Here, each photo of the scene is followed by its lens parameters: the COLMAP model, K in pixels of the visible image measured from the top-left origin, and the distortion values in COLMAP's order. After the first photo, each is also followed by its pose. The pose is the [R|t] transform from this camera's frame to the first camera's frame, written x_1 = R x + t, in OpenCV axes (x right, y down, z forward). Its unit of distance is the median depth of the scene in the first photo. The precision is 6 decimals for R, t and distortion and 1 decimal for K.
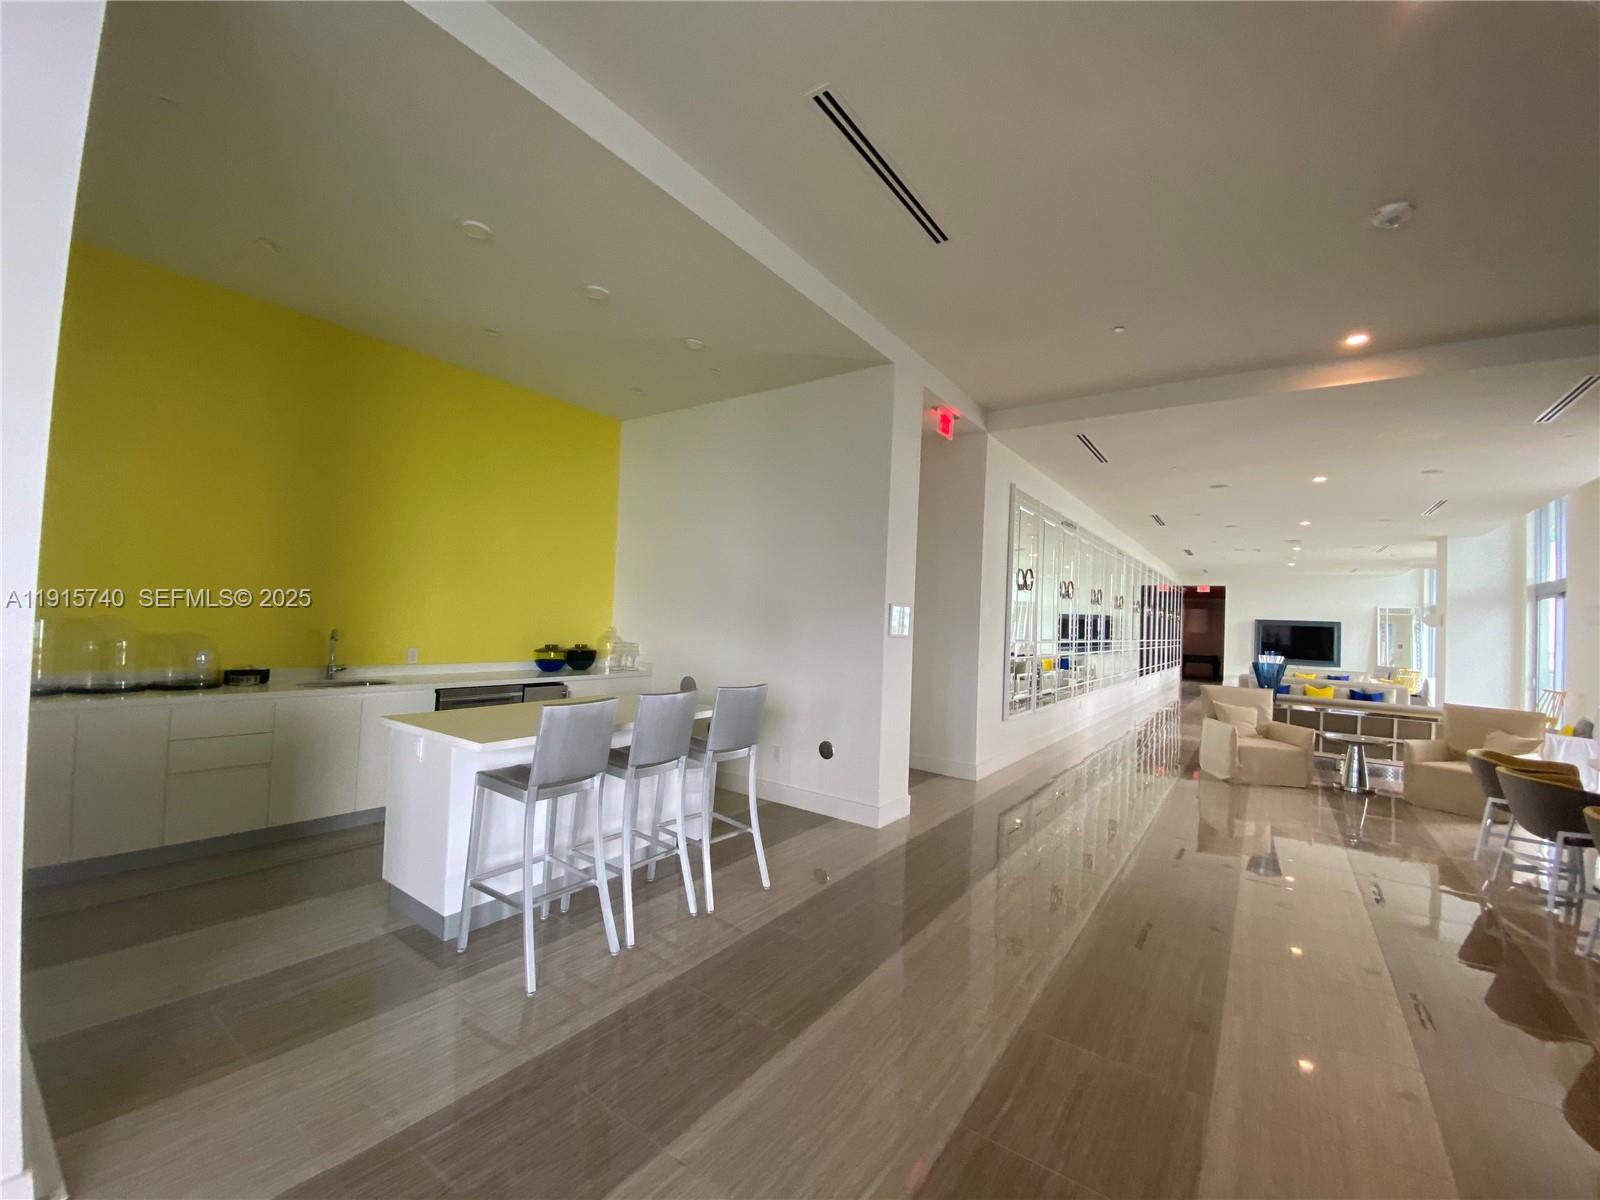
lens RADIAL K [[640.9, 0, 793.8], [0, 640.9, 593.2], [0, 0, 1]] dist [-0.021946, -0.000762]
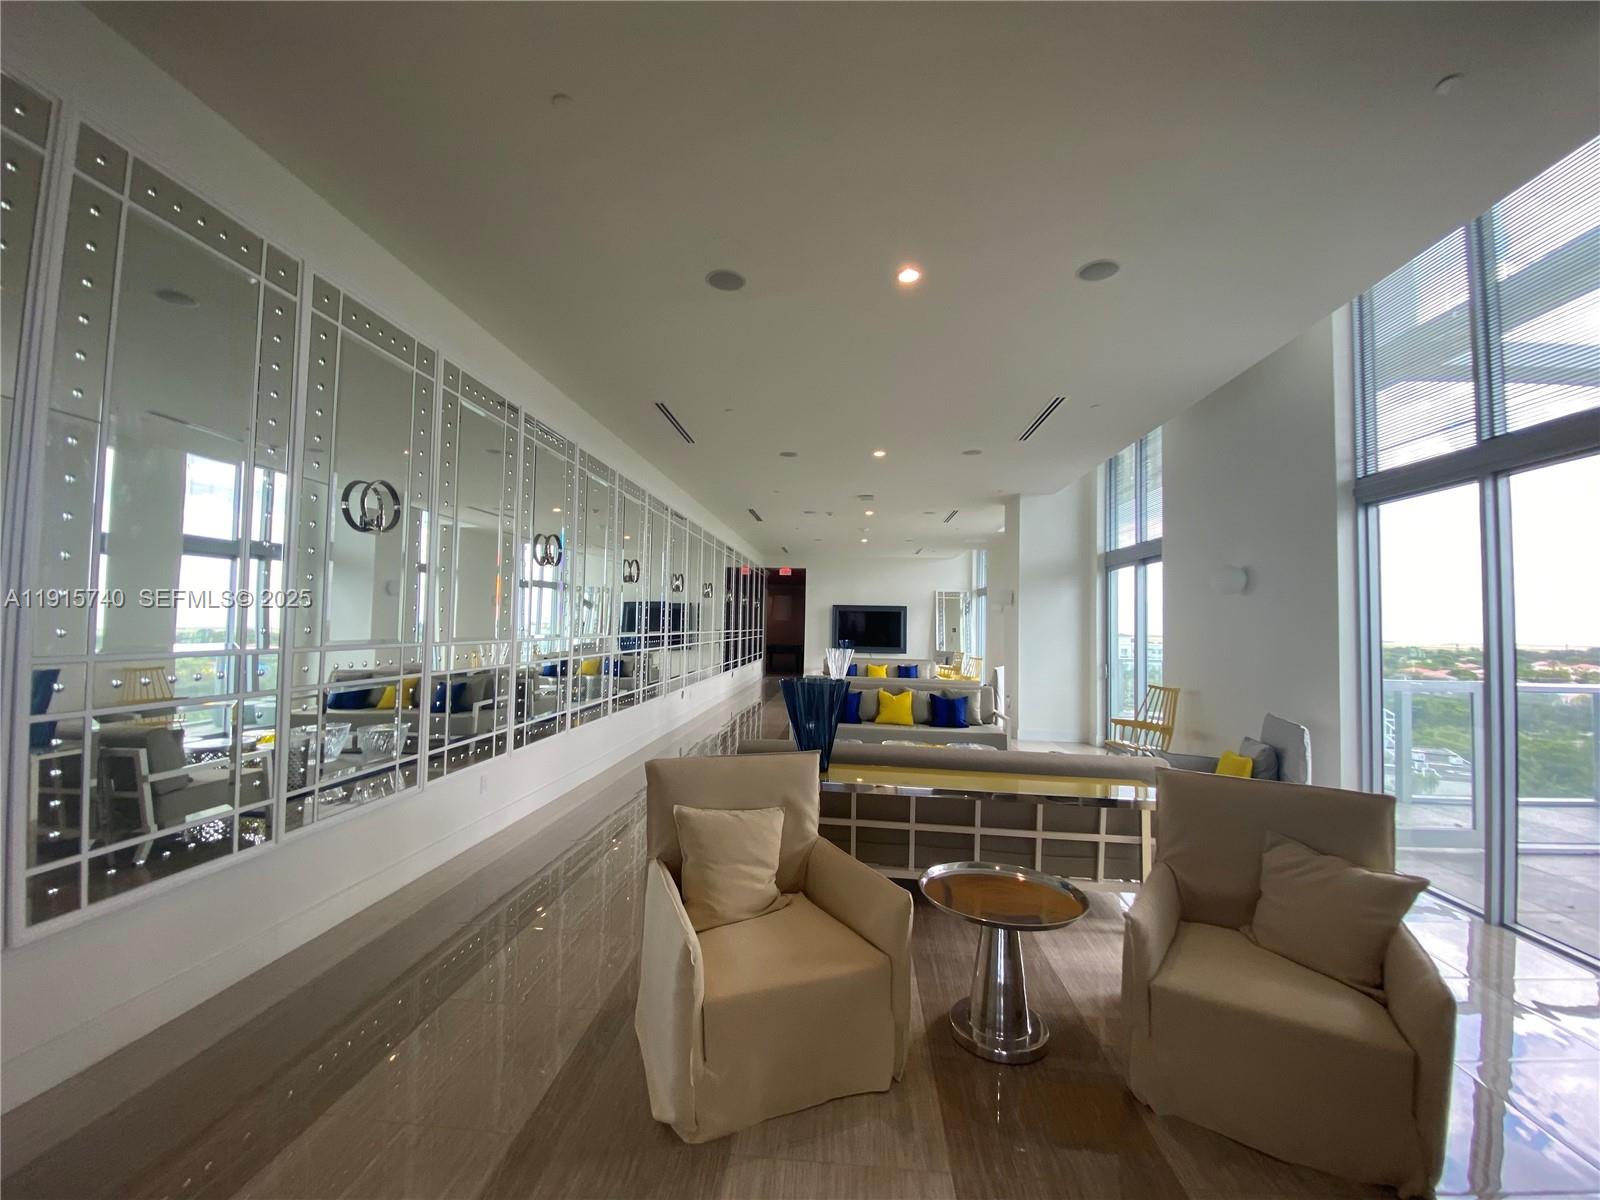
lens RADIAL K [[640.9, 0, 789.0], [0, 640.9, 600.0], [0, 0, 1]] dist [-0.021946, -0.000762]
pose [[0.853400, -0.005709, 0.521225, 0.215425], [-0.004467, 0.999823, 0.018264, 0.020010], [-0.521237, -0.017915, 0.853224, 0.270996]]
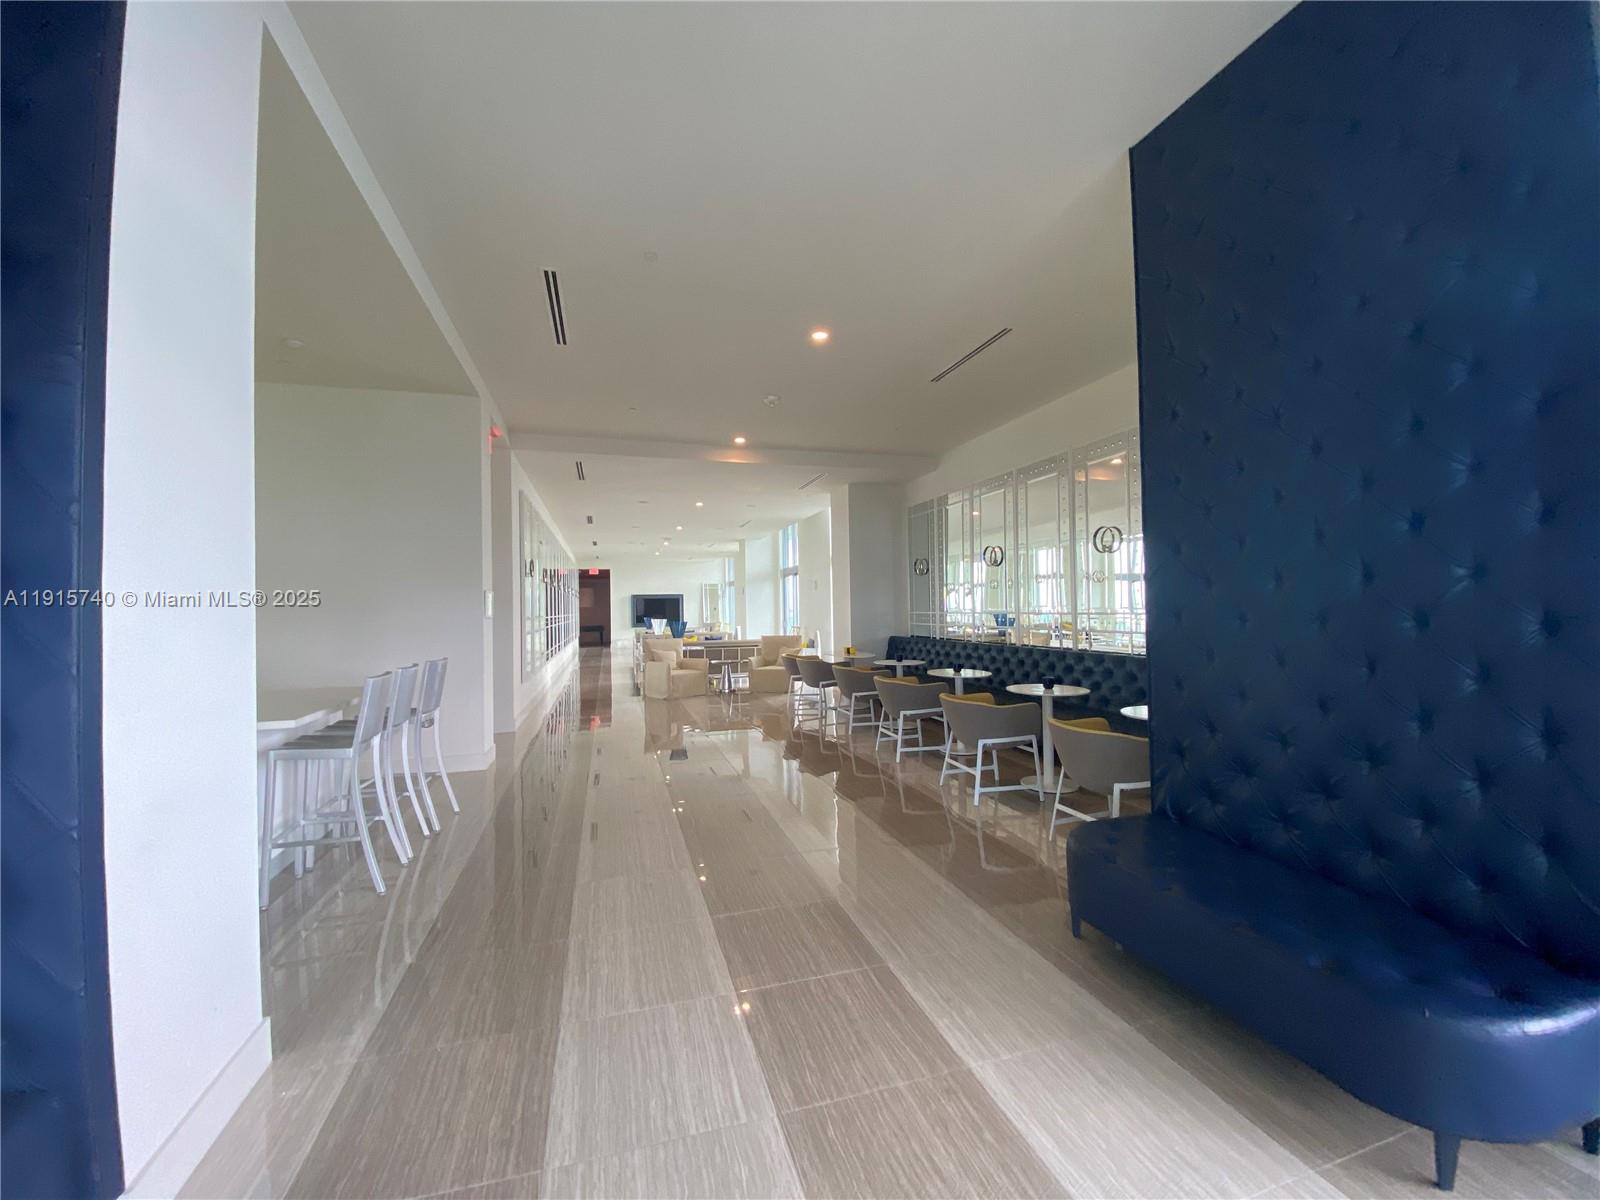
lens RADIAL K [[640.9, 0, 783.4], [0, 640.9, 597.4], [0, 0, 1]] dist [-0.021946, -0.000762]
pose [[0.614678, -0.042056, 0.787656, -0.133862], [0.014269, 0.999007, 0.042206, -0.004830], [-0.788649, -0.014703, 0.614667, -0.067655]]
